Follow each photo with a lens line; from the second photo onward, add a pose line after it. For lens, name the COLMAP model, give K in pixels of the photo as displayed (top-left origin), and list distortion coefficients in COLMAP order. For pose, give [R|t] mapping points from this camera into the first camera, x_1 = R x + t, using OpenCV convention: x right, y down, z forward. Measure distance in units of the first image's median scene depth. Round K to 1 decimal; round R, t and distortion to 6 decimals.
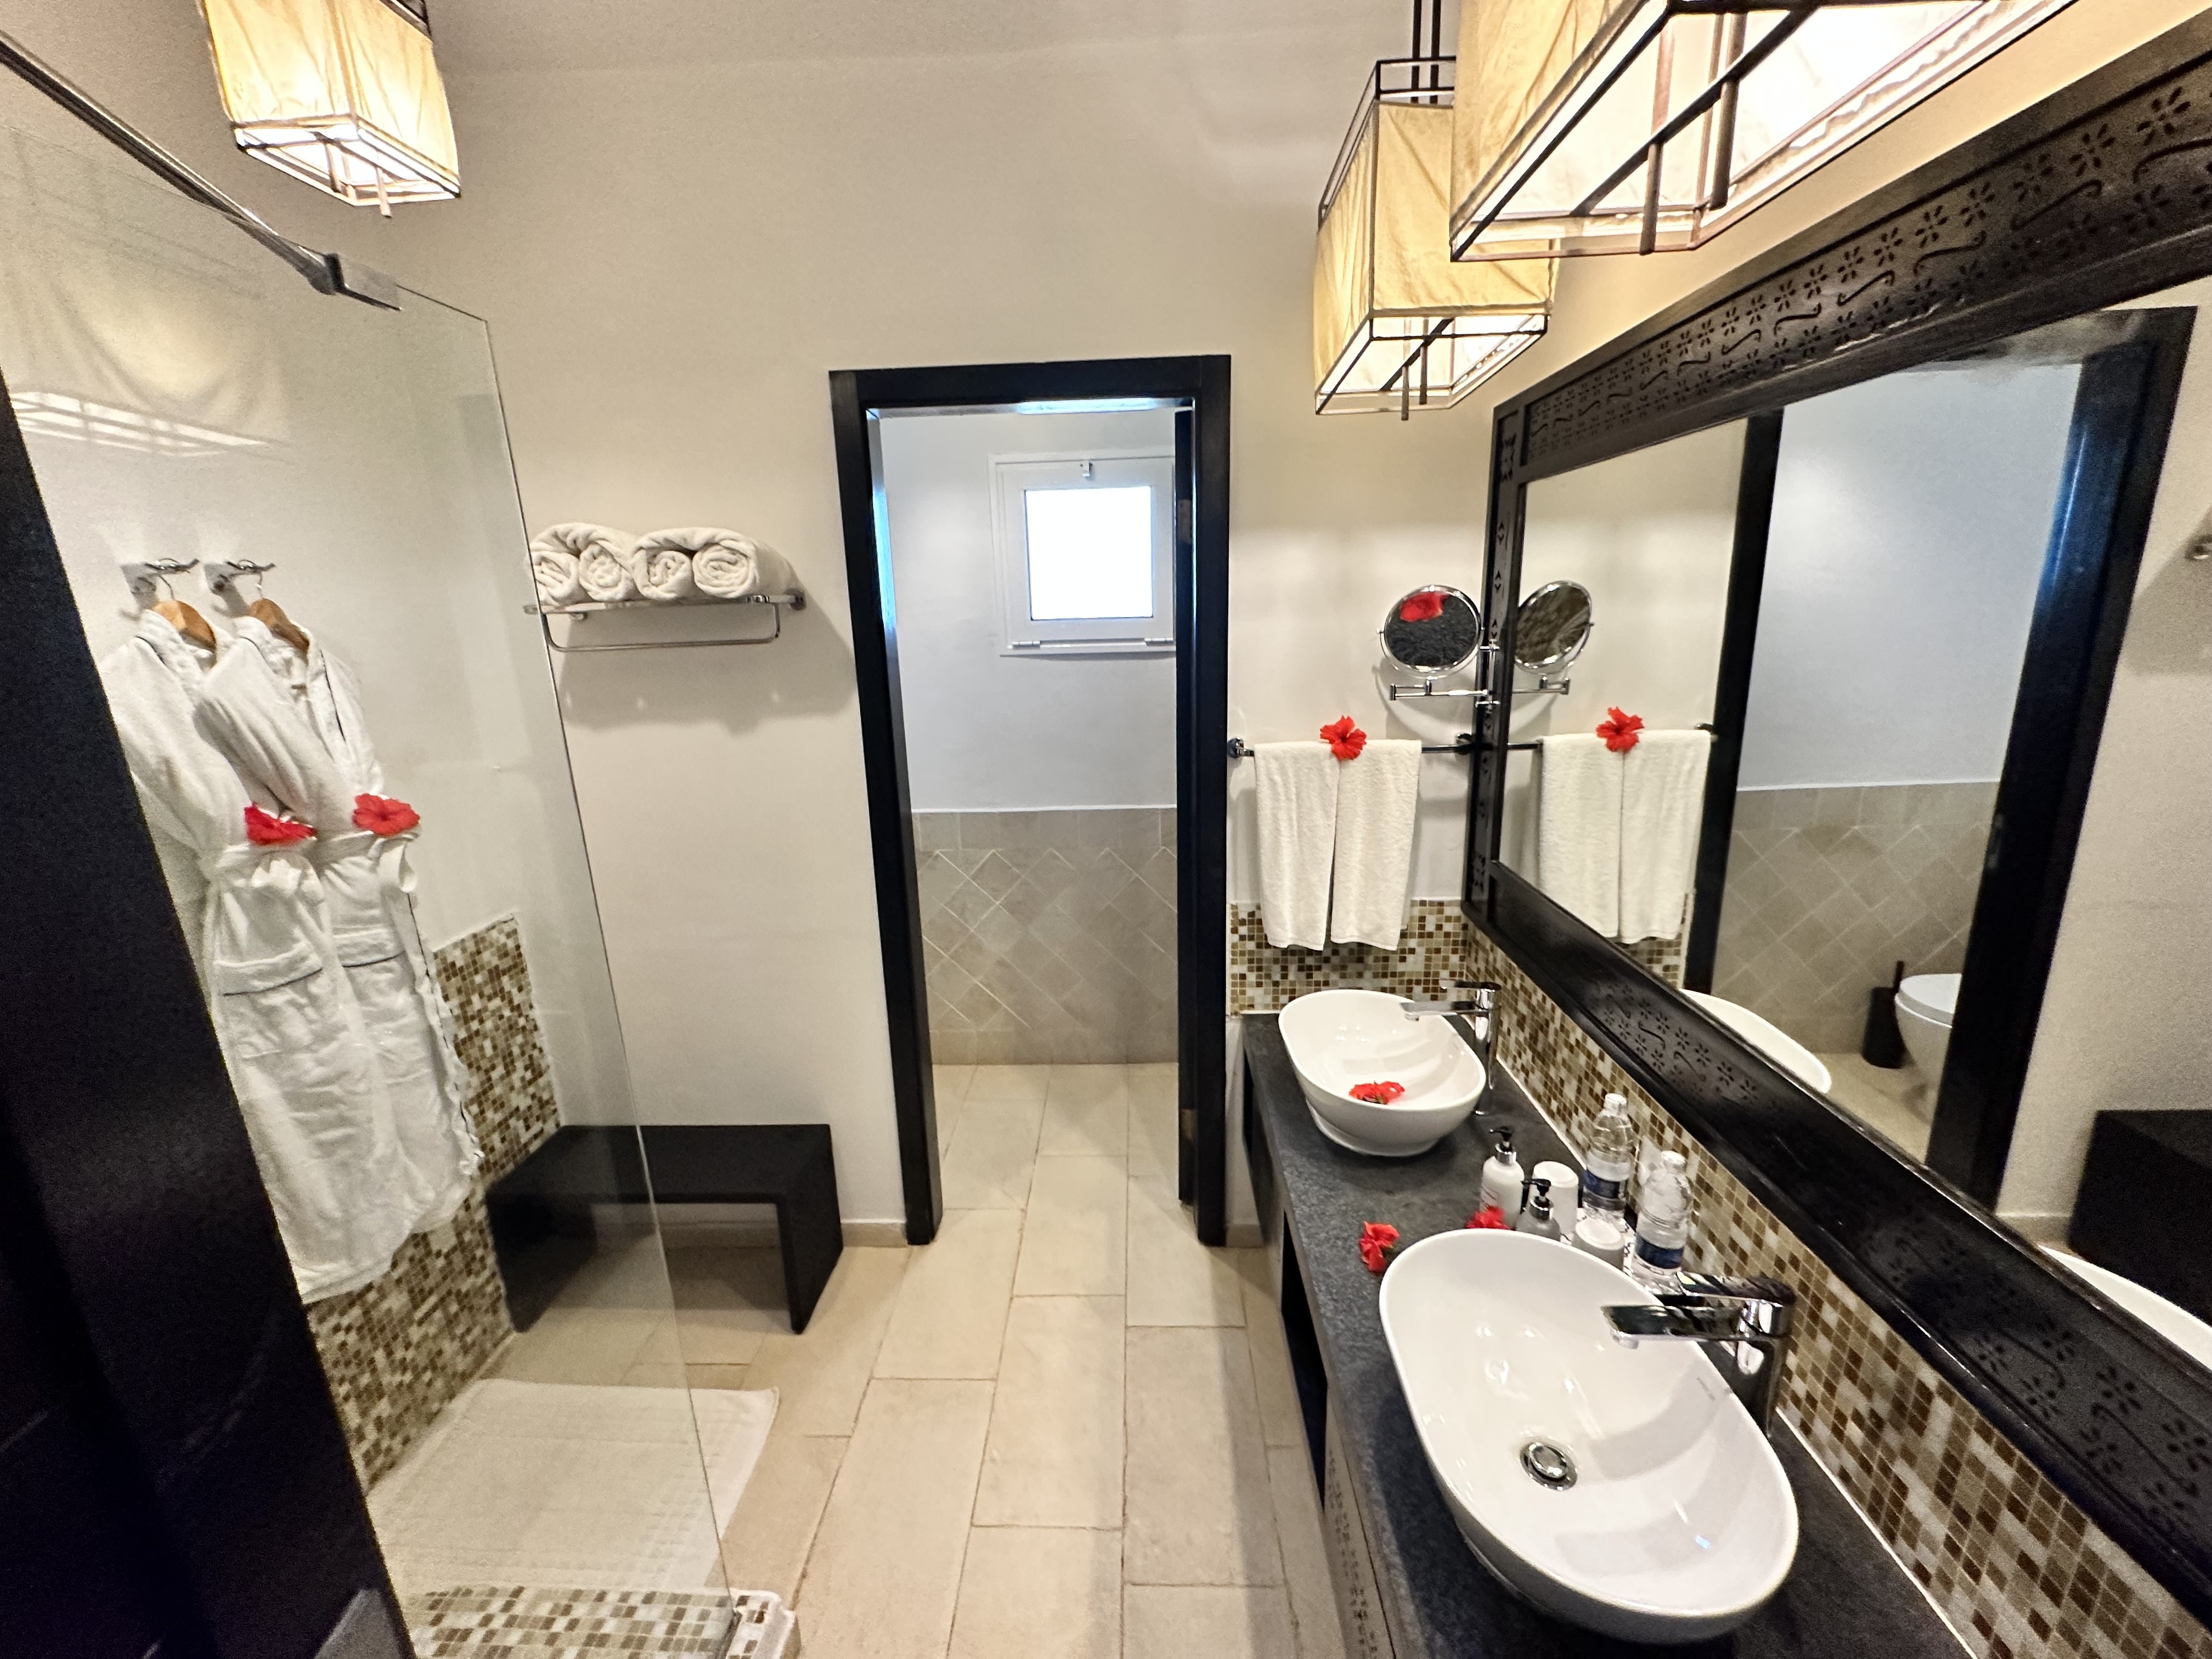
lens RADIAL K [[890.9, 0, 1107.3], [0, 890.9, 829.2], [0, 0, 1]] dist [0.004010, 0.000732]
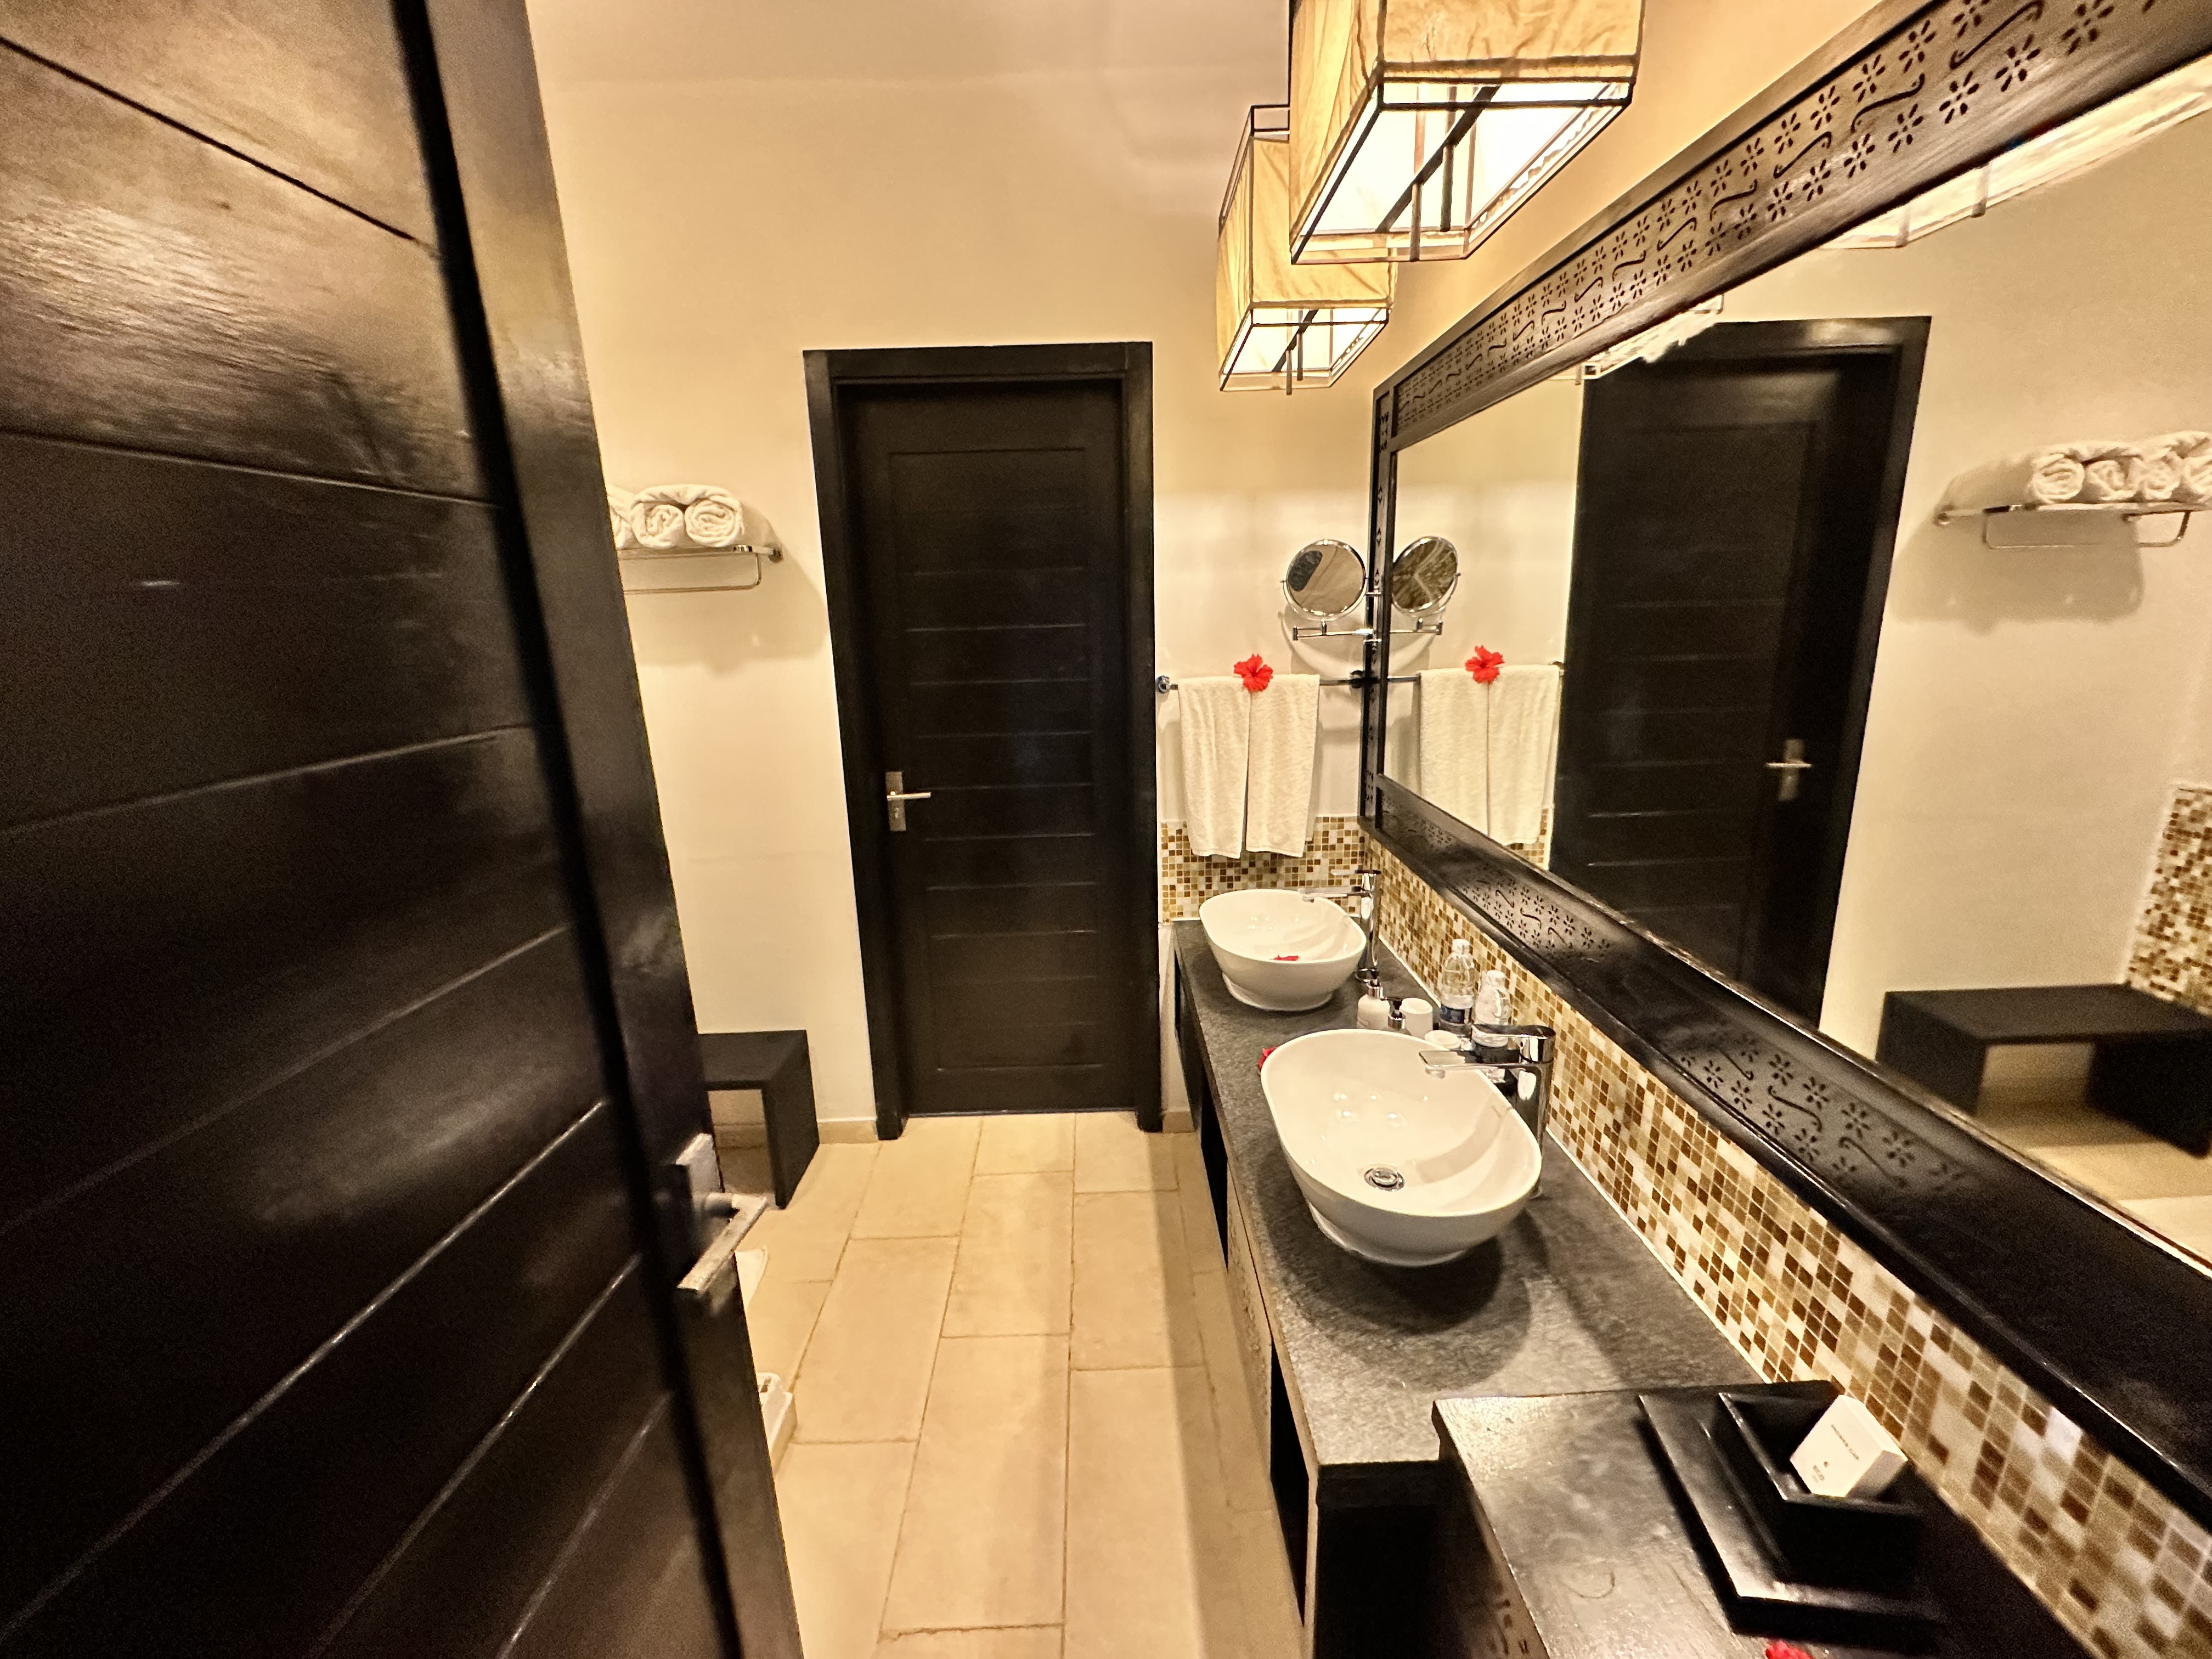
lens RADIAL K [[890.9, 0, 1106.4], [0, 890.9, 829.3], [0, 0, 1]] dist [0.004010, 0.000732]
pose [[0.998730, -0.011400, 0.049076, 0.014444], [0.011412, 0.999935, 0.000034, 0.111353], [-0.049073, 0.000526, 0.998795, -0.172056]]
